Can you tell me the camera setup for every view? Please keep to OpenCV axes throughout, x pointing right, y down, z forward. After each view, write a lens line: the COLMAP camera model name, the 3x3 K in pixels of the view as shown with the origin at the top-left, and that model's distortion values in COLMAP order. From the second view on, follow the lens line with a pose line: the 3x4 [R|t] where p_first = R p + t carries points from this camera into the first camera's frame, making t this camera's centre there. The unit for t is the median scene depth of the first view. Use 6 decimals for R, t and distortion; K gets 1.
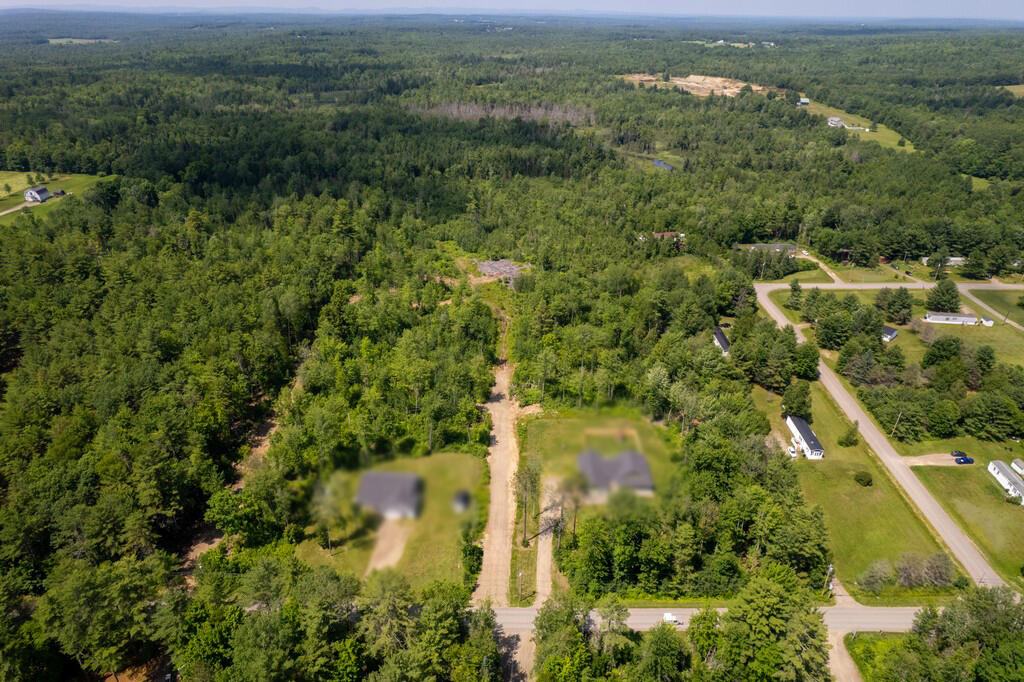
lens RADIAL K [[659.5, 0, 510.9], [0, 659.5, 340.5], [0, 0, 1]] dist [-0.065624, 0.064268]
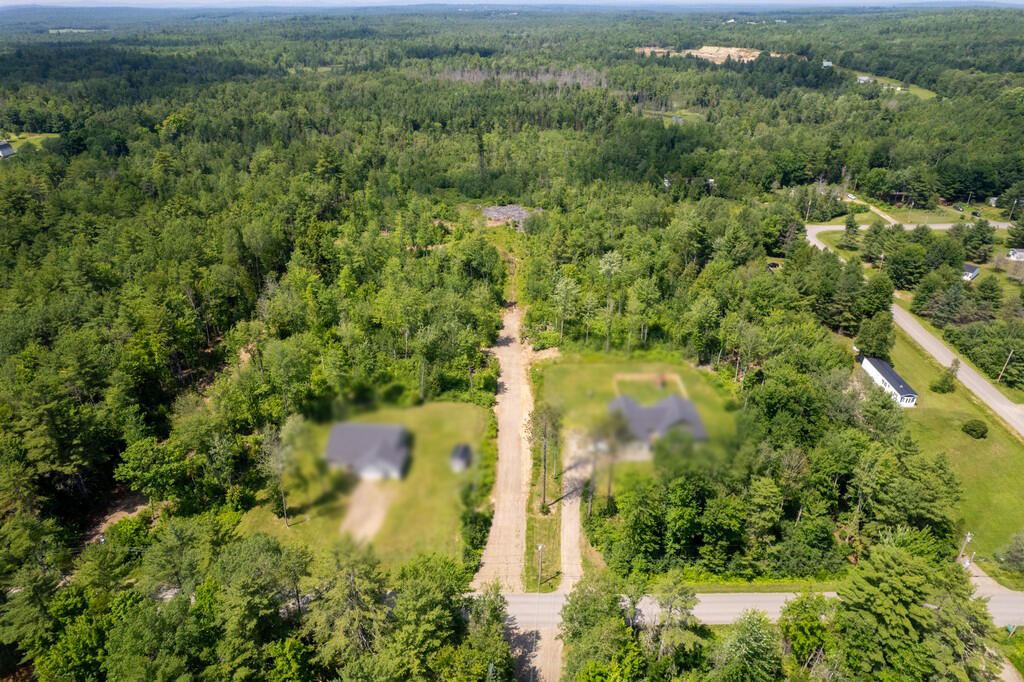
lens RADIAL K [[659.5, 0, 511.8], [0, 659.5, 341.2], [0, 0, 1]] dist [-0.065624, 0.064268]
pose [[0.999915, -0.008308, -0.010063, -0.004469], [0.008416, 0.999907, 0.010747, 0.071313], [0.009972, -0.010830, 0.999892, 0.163312]]
